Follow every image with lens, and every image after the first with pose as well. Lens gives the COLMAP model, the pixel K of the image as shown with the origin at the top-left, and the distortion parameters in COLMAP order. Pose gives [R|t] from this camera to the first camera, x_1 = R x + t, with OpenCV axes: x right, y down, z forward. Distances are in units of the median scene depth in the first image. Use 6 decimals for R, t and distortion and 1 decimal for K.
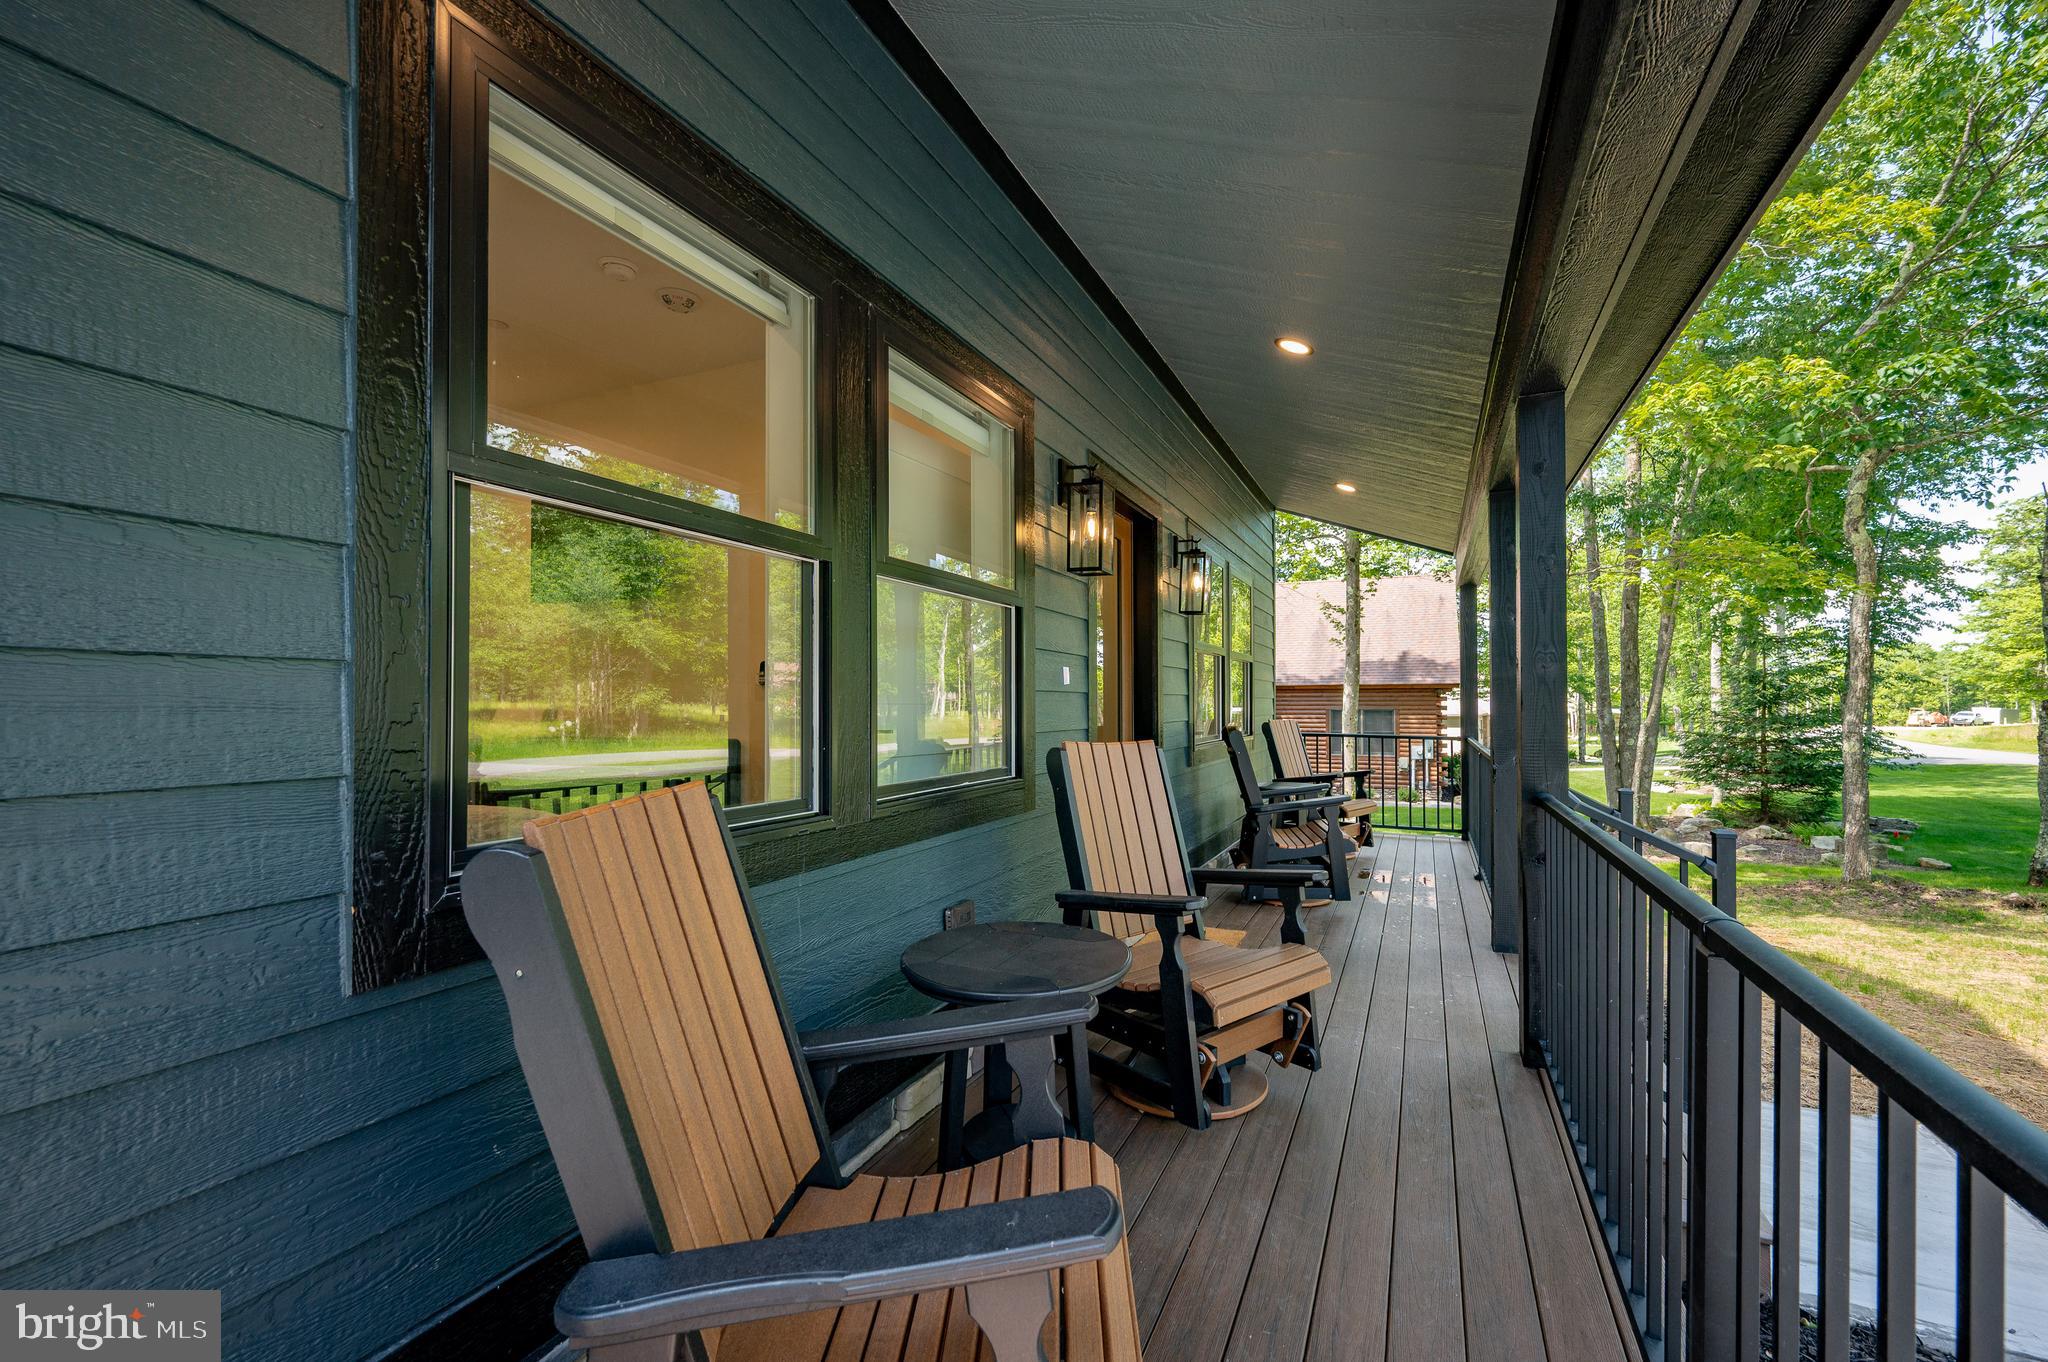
lens RADIAL K [[811.6, 0, 1017.8], [0, 811.6, 696.0], [0, 0, 1]] dist [-0.007476, -0.000921]
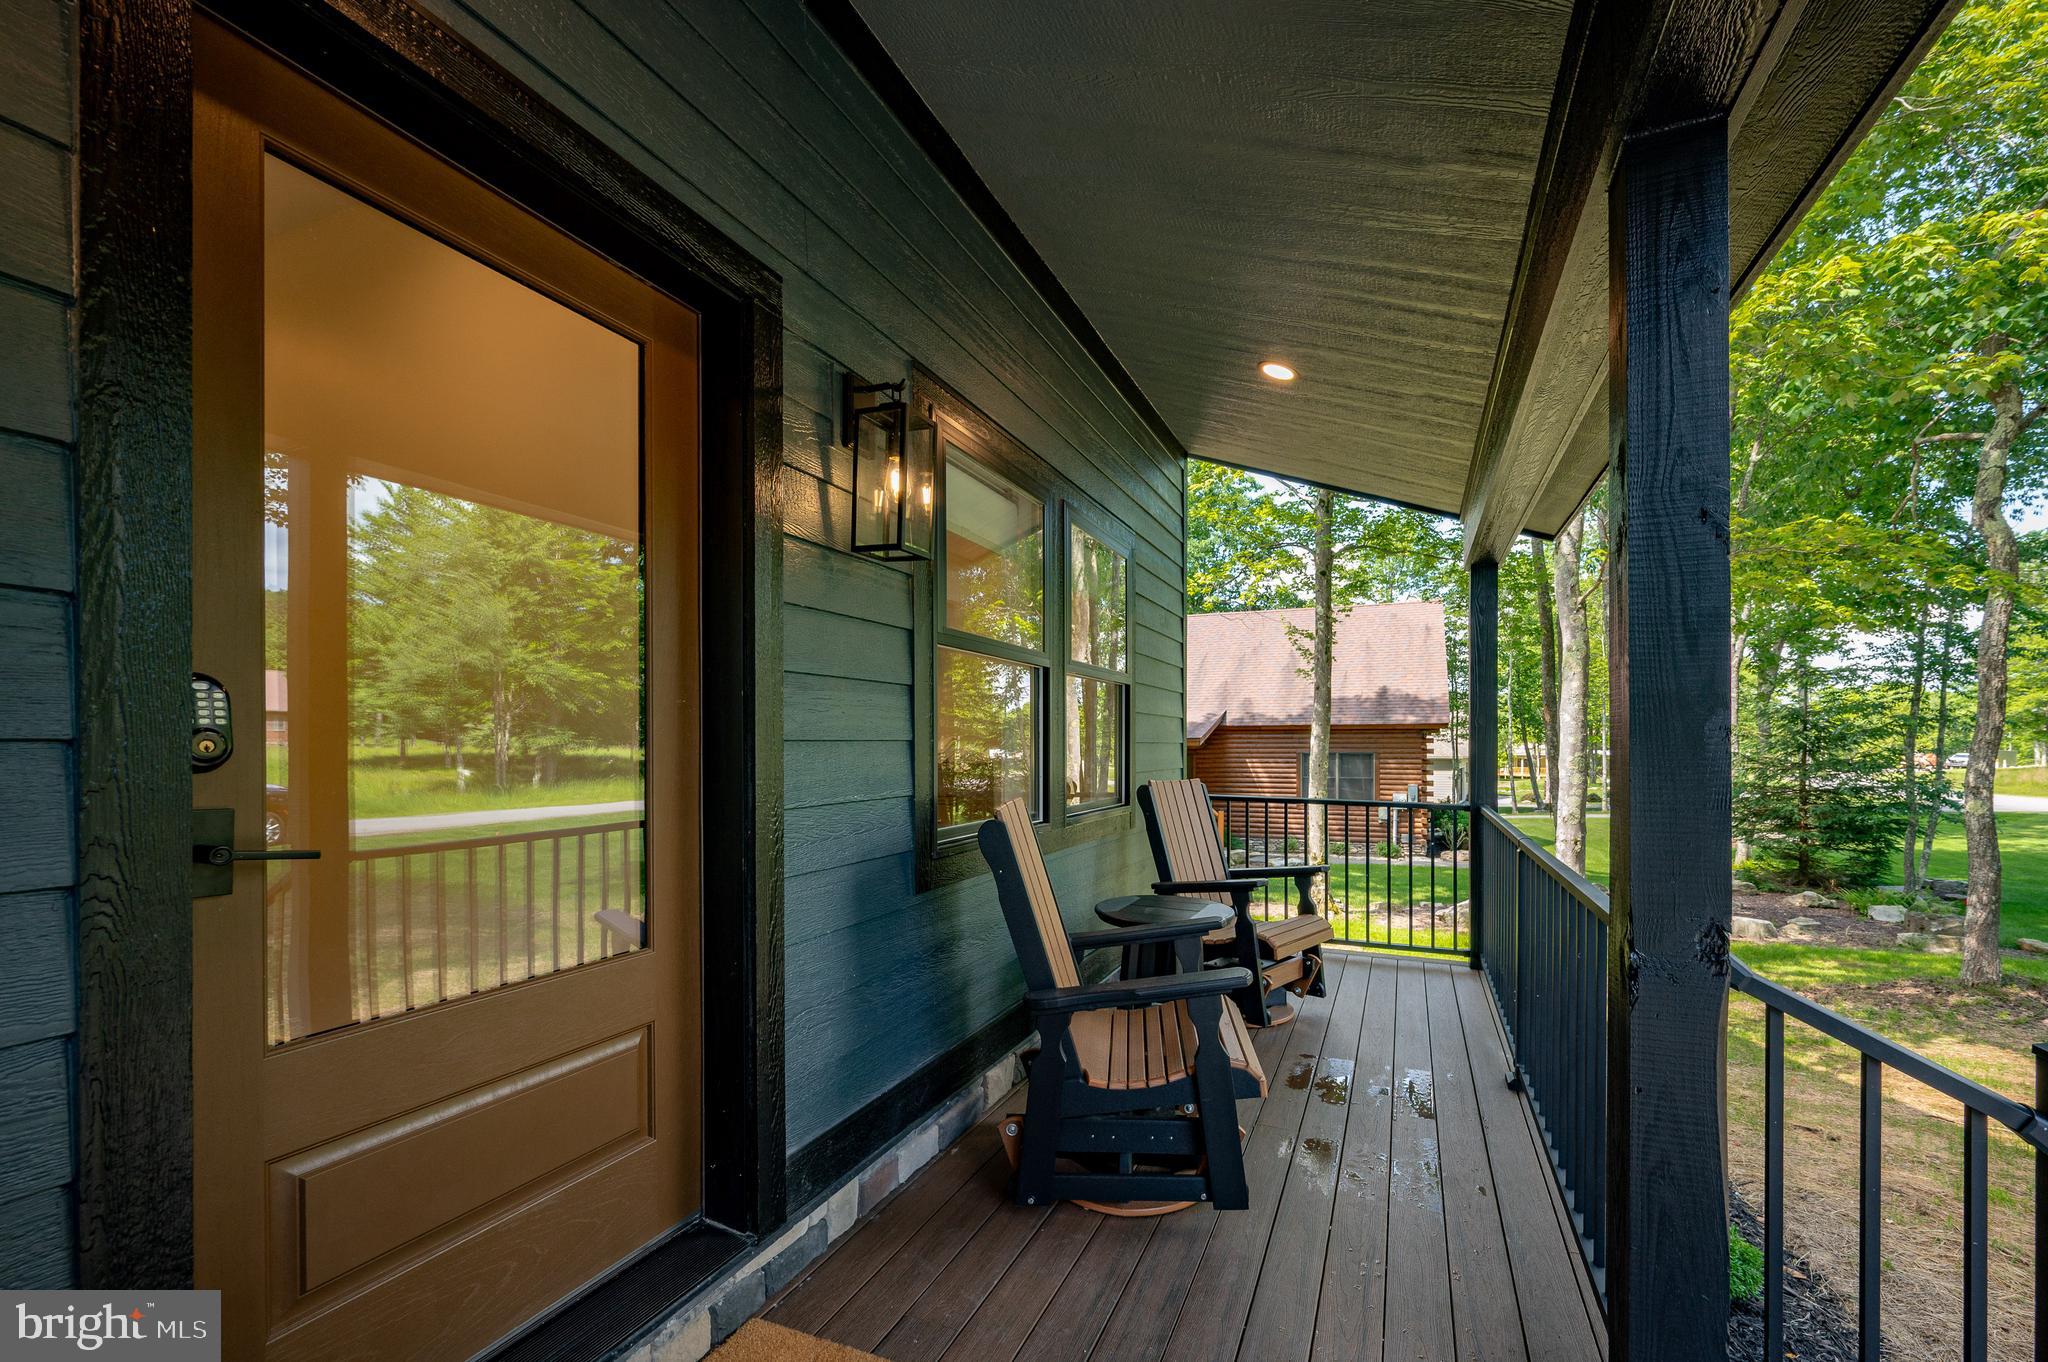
lens RADIAL K [[811.6, 0, 992.1], [0, 811.6, 751.1], [0, 0, 1]] dist [-0.007476, -0.000921]
pose [[0.999976, 0.000473, -0.006979, 0.076350], [-0.000349, 0.999842, 0.017794, -0.001077], [0.006987, -0.017791, 0.999817, 0.156794]]
